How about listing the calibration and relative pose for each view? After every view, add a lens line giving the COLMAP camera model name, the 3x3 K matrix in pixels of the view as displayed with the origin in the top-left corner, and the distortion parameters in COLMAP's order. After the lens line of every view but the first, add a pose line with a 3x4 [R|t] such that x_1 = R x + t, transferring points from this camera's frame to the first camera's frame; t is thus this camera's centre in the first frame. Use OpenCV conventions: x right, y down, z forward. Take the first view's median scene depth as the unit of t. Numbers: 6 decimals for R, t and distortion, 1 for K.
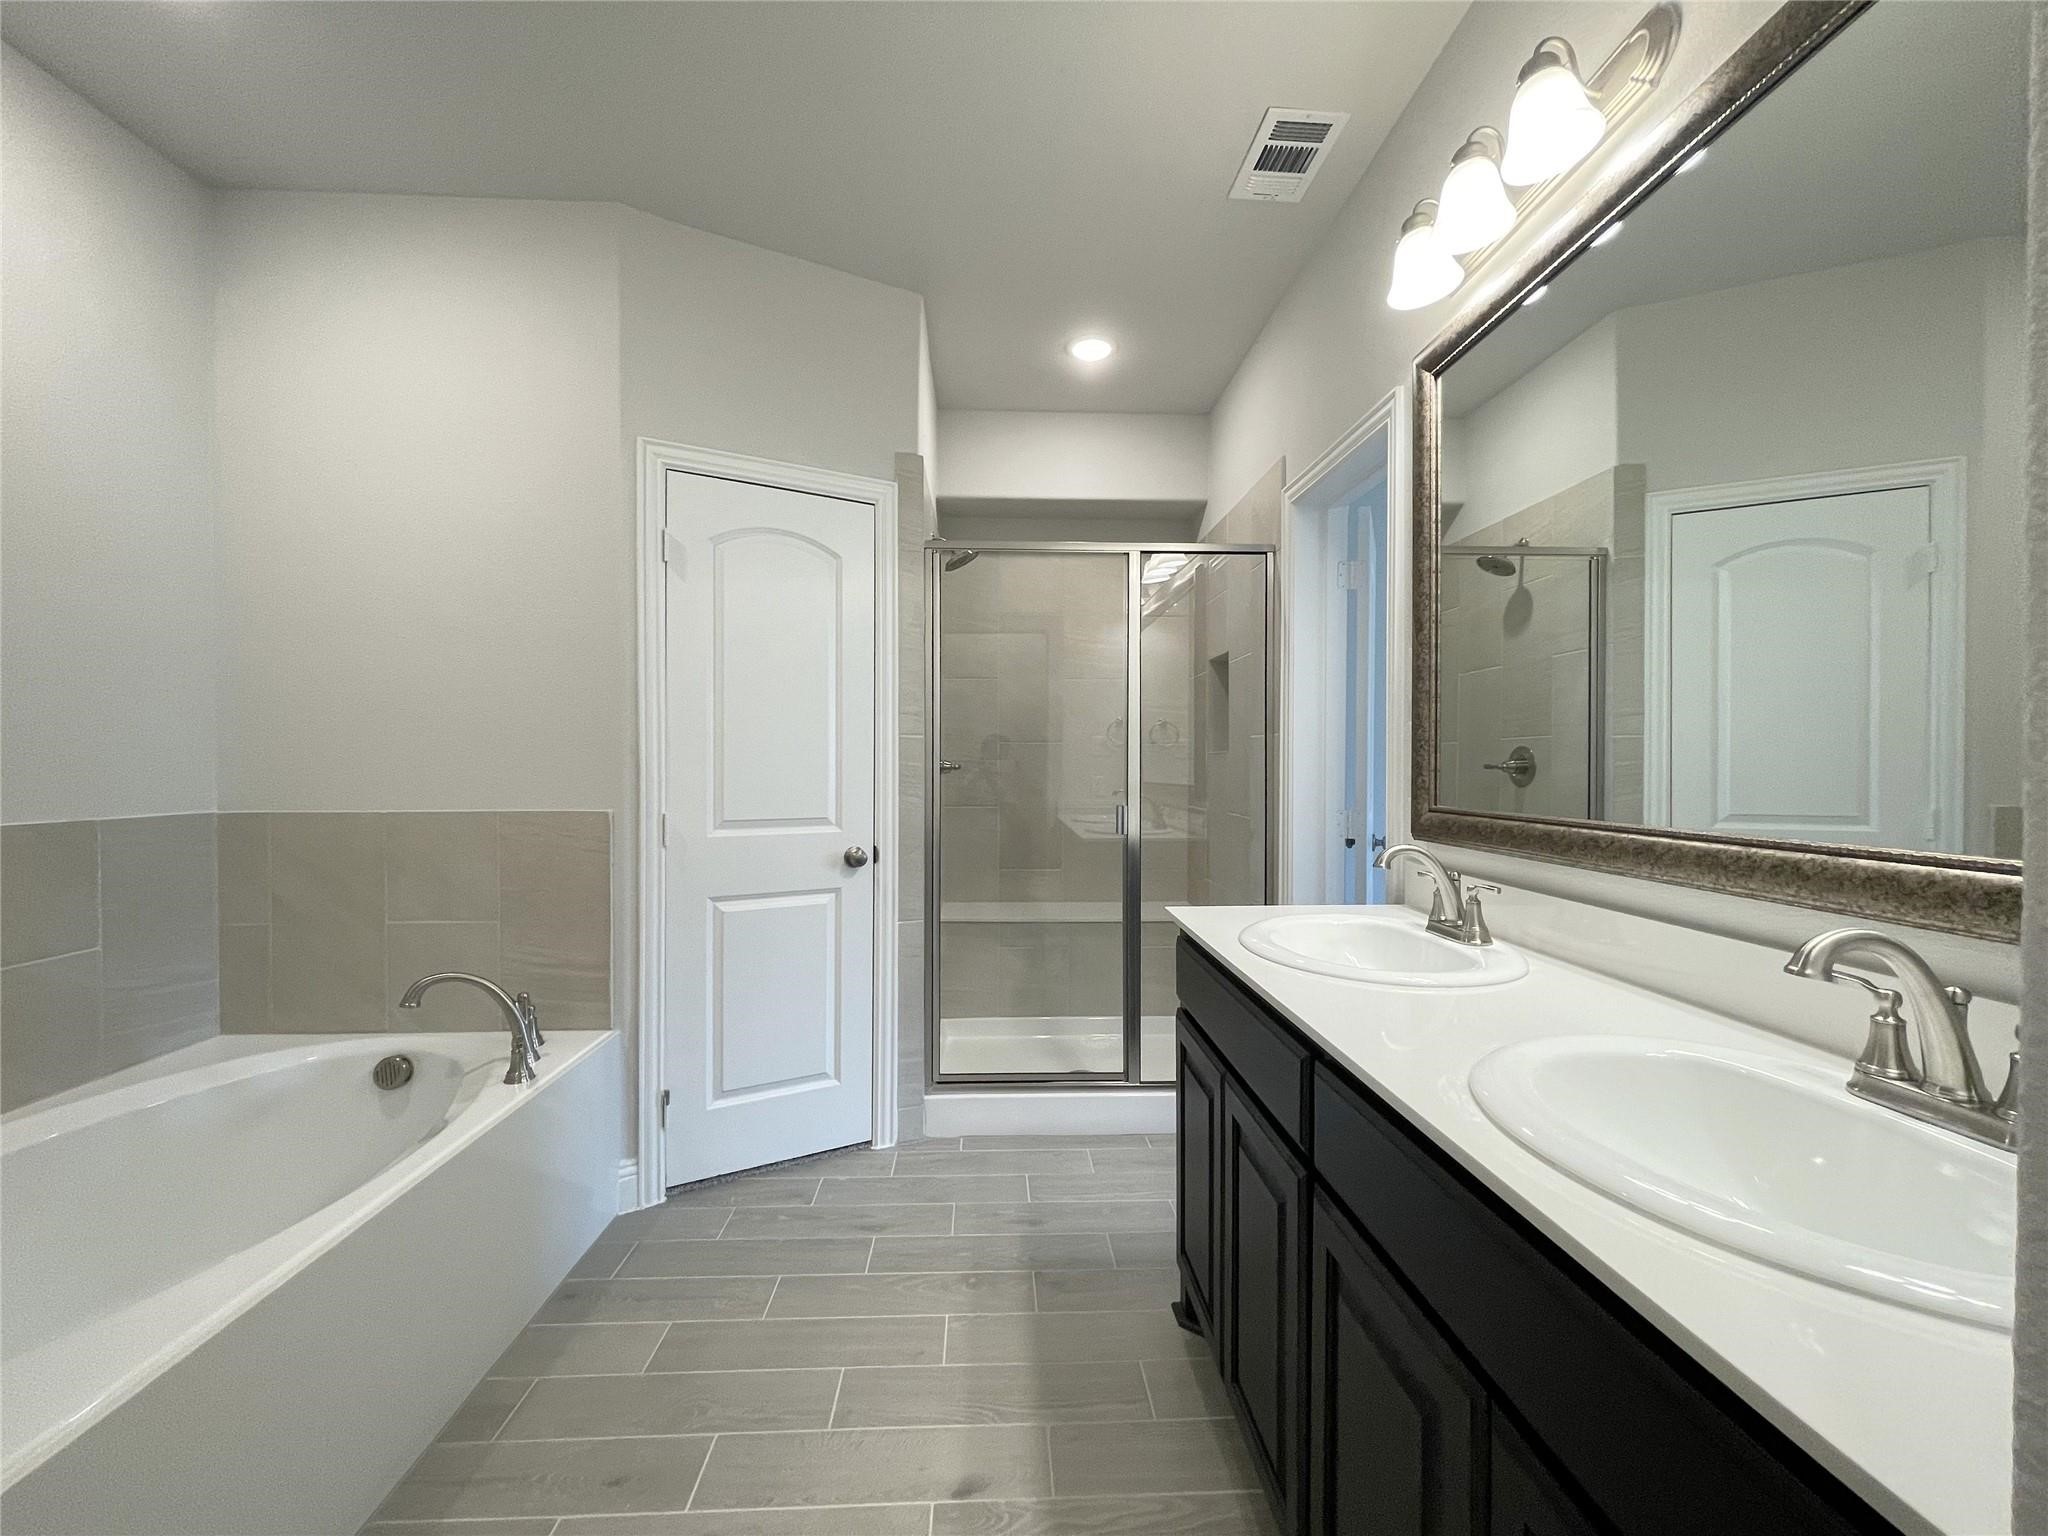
lens RADIAL K [[827.1, 0, 1012.2], [0, 827.1, 765.2], [0, 0, 1]] dist [0.003748, -0.000015]
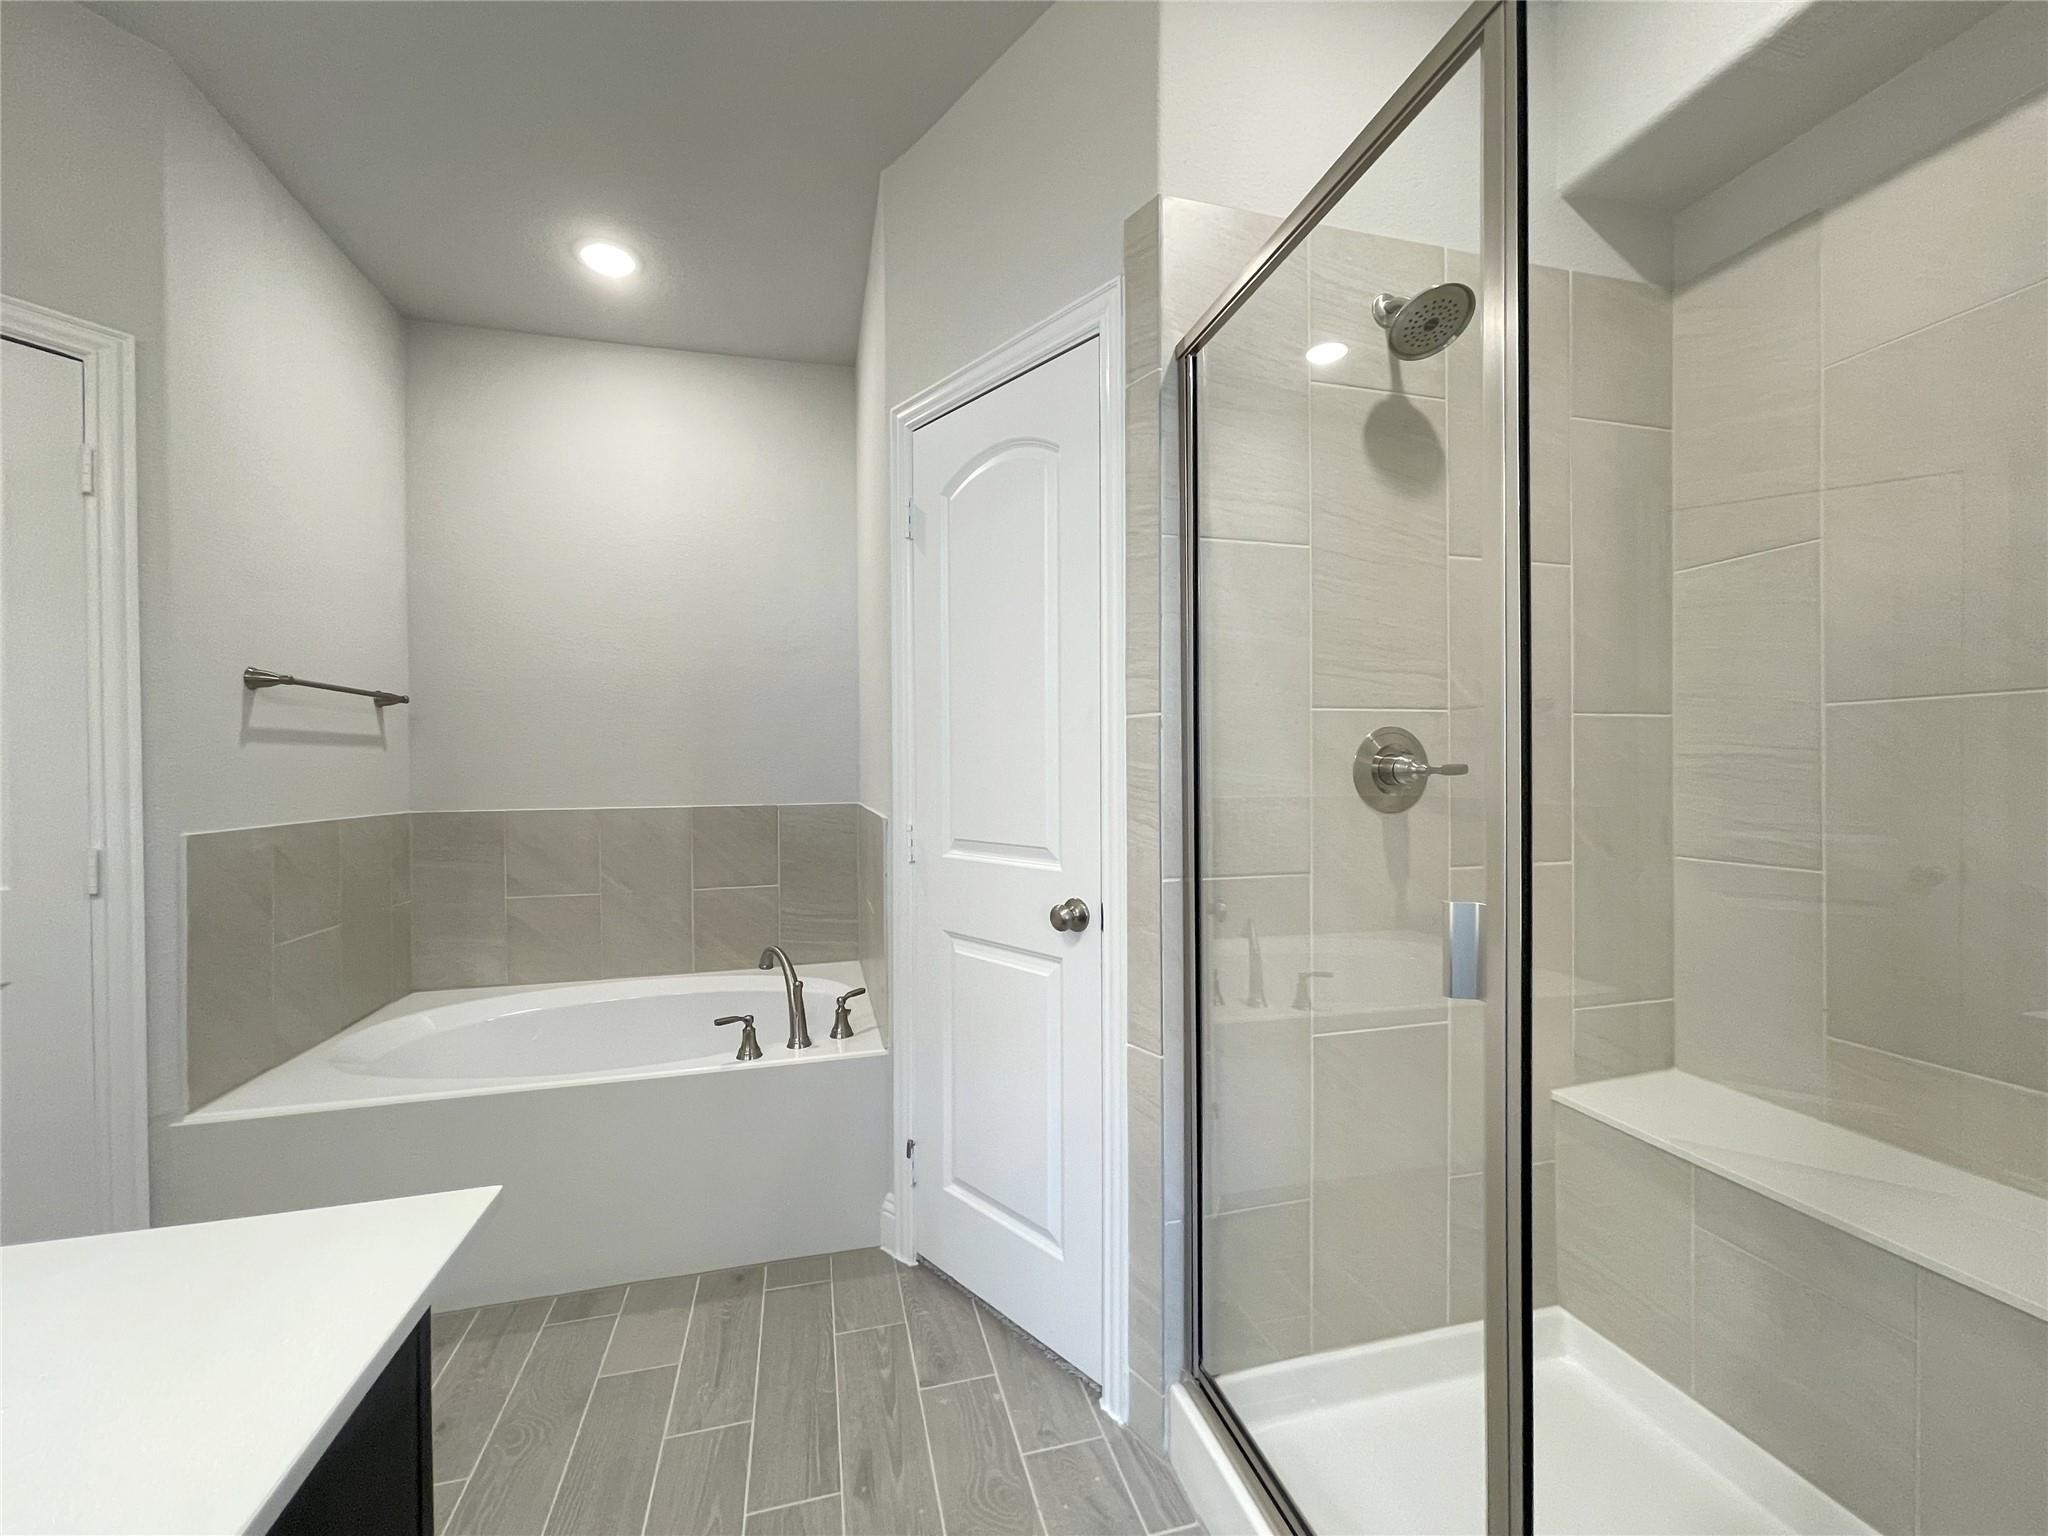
lens RADIAL K [[827.1, 0, 1025.9], [0, 827.1, 779.2], [0, 0, 1]] dist [0.003748, -0.000015]
pose [[0.219997, 0.004218, -0.975491, 0.443297], [0.001059, 0.999989, 0.004563, 0.005617], [0.975500, -0.002037, 0.219990, 0.886661]]
